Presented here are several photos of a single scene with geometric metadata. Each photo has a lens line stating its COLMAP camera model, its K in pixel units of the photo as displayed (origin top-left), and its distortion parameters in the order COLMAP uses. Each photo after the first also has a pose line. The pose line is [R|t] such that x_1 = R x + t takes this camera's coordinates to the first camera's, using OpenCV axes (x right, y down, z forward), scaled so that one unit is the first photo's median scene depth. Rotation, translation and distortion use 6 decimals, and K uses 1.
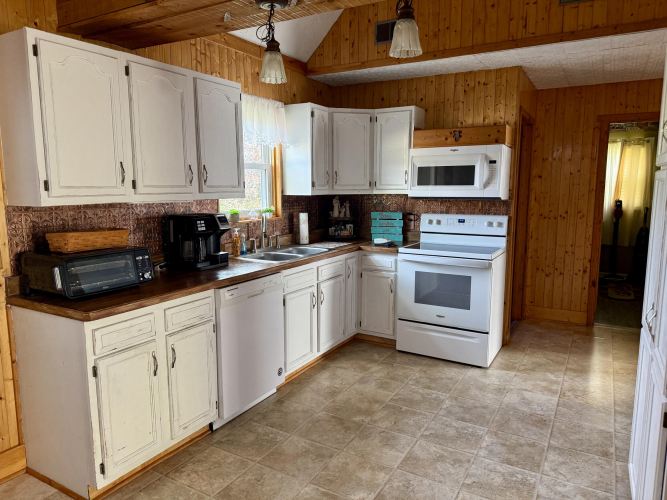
lens RADIAL K [[468.7, 0, 333.5], [0, 468.7, 250.0], [0, 0, 1]] dist [0.073224, -0.113448]
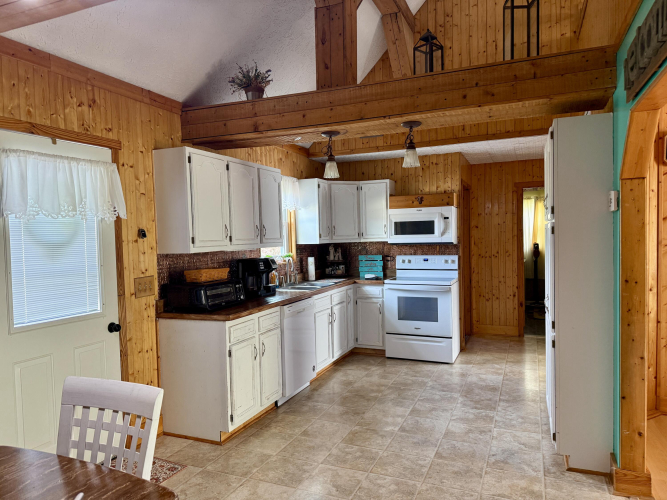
lens RADIAL K [[467.6, 0, 333.5], [0, 467.6, 250.0], [0, 0, 1]] dist [0.111805, -0.165081]
pose [[0.991939, -0.026060, 0.124010, -0.177169], [0.039167, 0.993758, -0.104457, 0.045254], [-0.120514, 0.108472, 0.986768, -0.348651]]
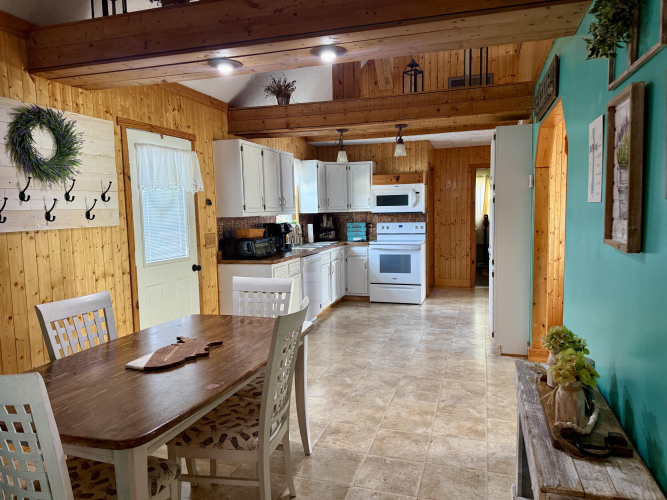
lens RADIAL K [[467.6, 0, 333.5], [0, 467.6, 250.0], [0, 0, 1]] dist [0.111805, -0.165081]
pose [[0.977080, -0.037534, 0.209538, -0.358181], [0.048736, 0.997631, -0.048551, 0.104522], [-0.207220, 0.057651, 0.976594, -0.675127]]
